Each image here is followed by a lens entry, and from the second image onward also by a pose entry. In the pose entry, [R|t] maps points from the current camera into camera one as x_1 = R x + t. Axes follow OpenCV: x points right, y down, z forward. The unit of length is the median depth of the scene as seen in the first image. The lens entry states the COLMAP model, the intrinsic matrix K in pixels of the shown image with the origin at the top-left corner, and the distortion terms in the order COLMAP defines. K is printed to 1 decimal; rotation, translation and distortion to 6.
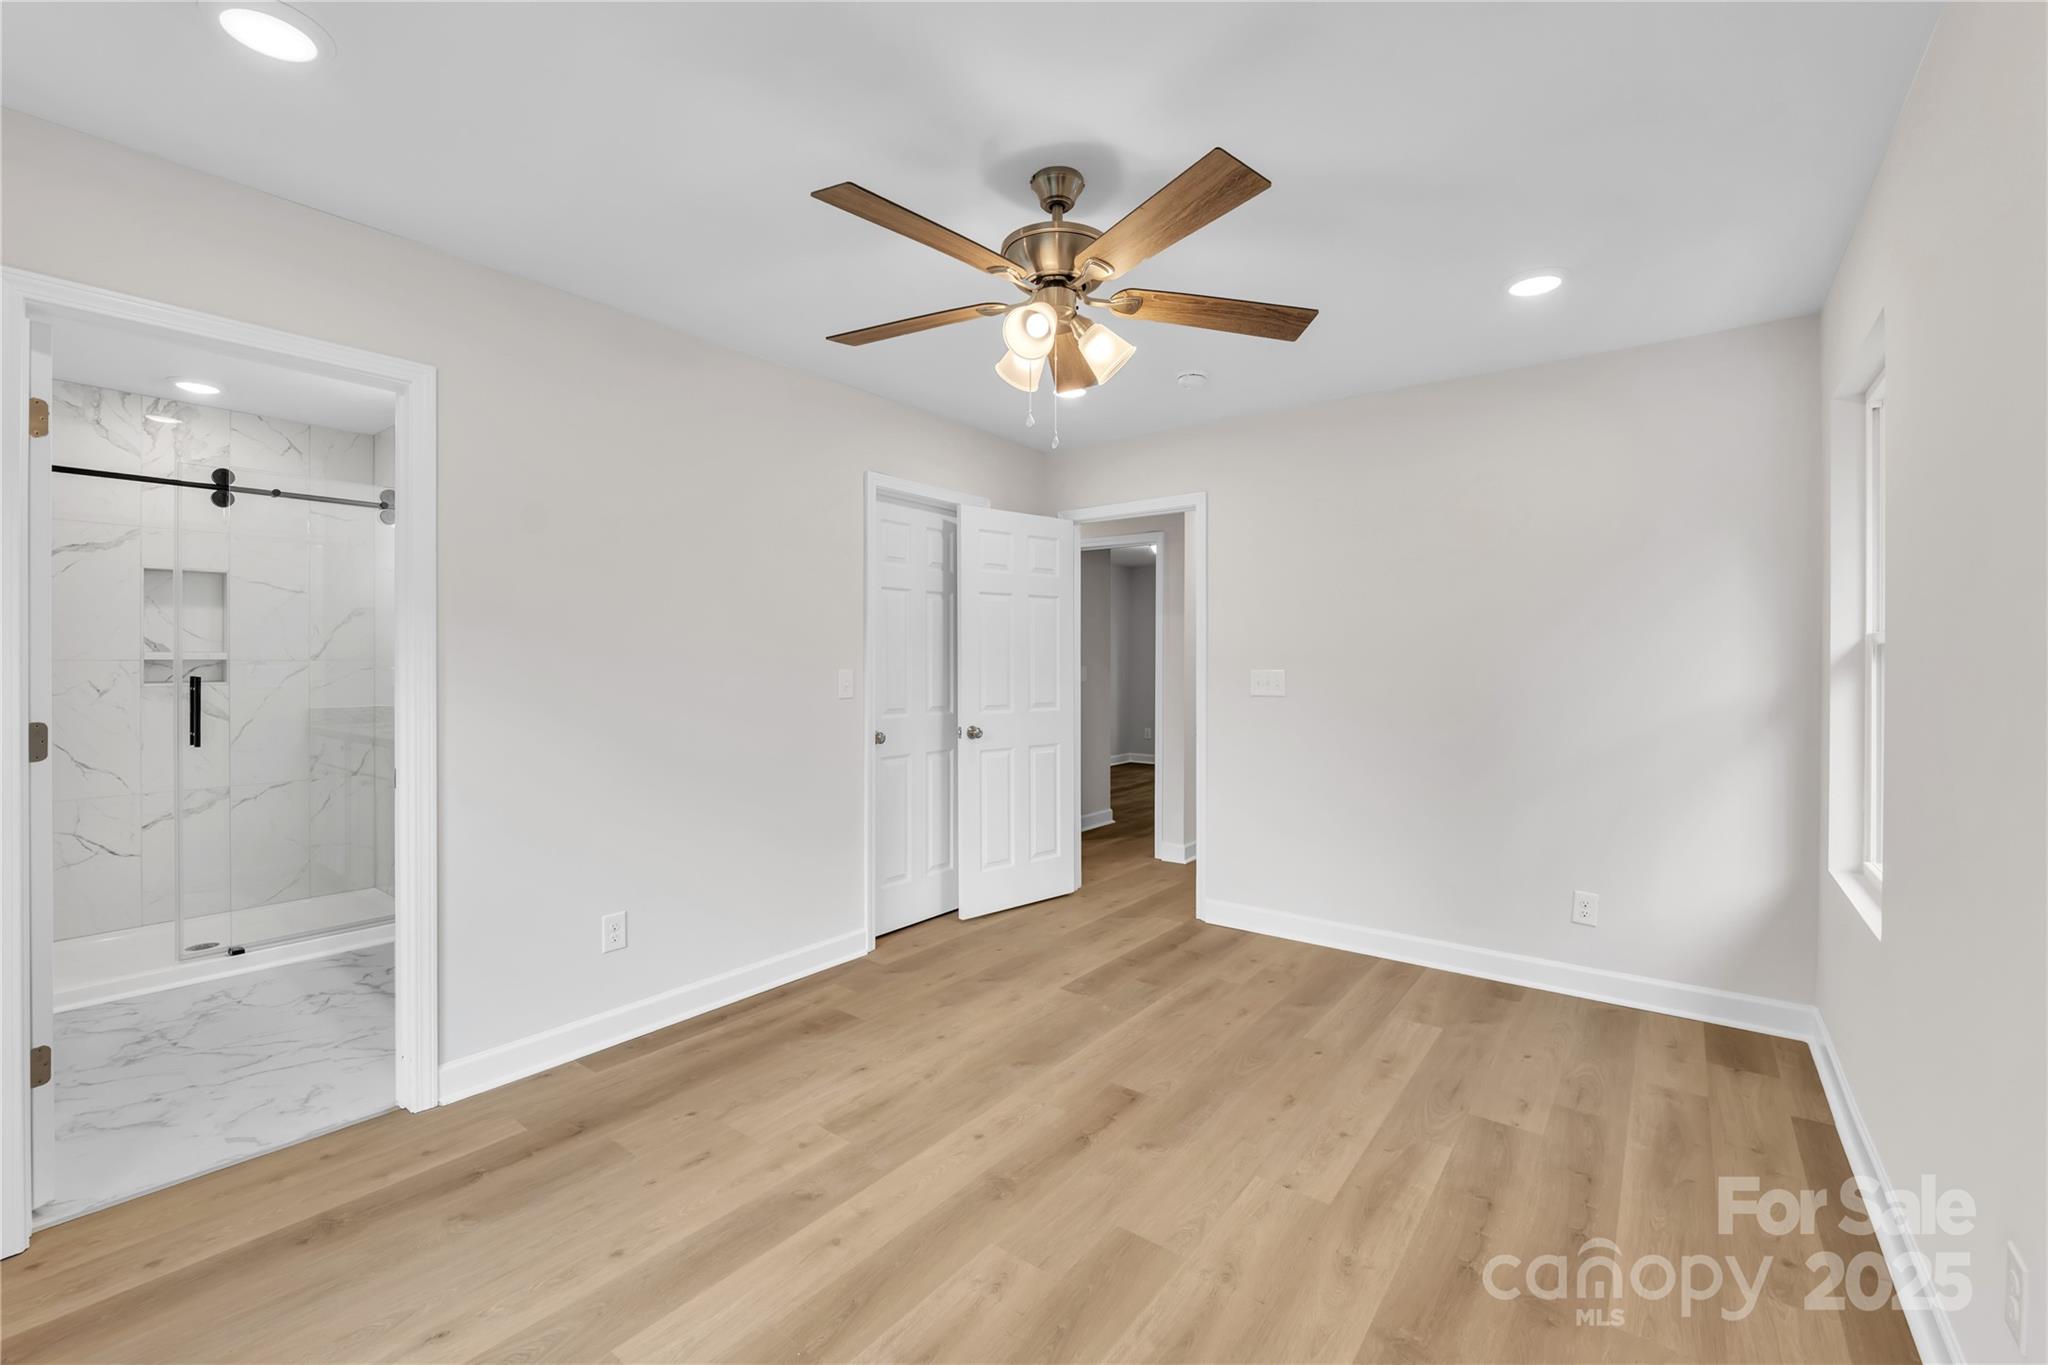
lens RADIAL K [[839.3, 0, 1024.0], [0, 839.3, 682.5], [0, 0, 1]] dist [-0.011874, 0.000081]
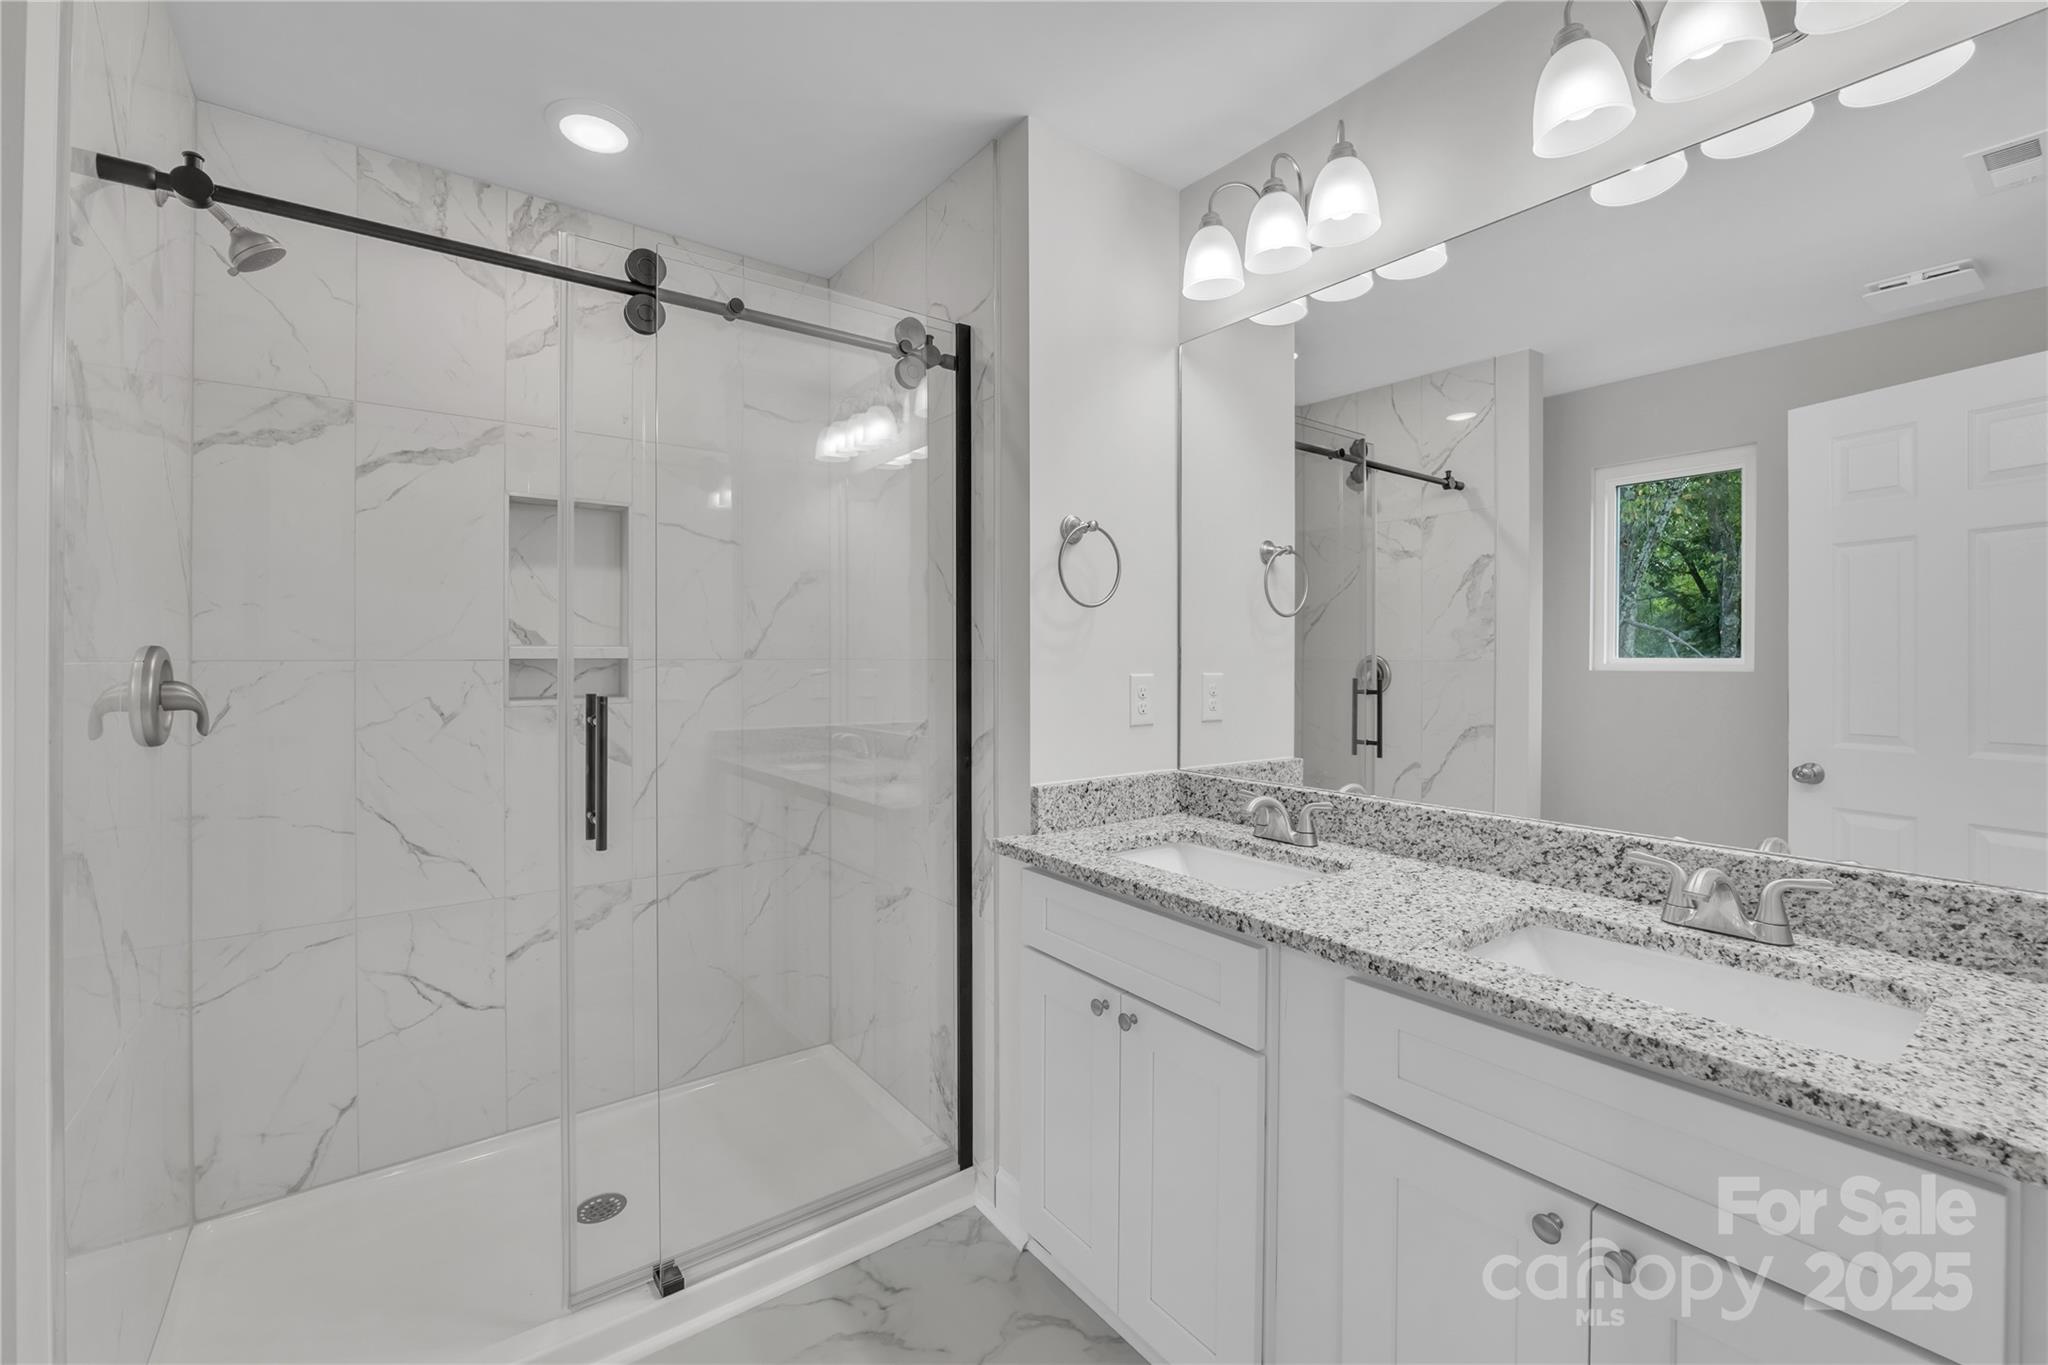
lens RADIAL K [[839.3, 0, 1024.0], [0, 839.3, 682.5], [0, 0, 1]] dist [-0.011874, 0.000081]
pose [[0.963808, 0.008643, -0.266456, -0.630028], [-0.006247, 0.999932, 0.009838, -0.021088], [0.266523, -0.007817, 0.963797, 0.598909]]
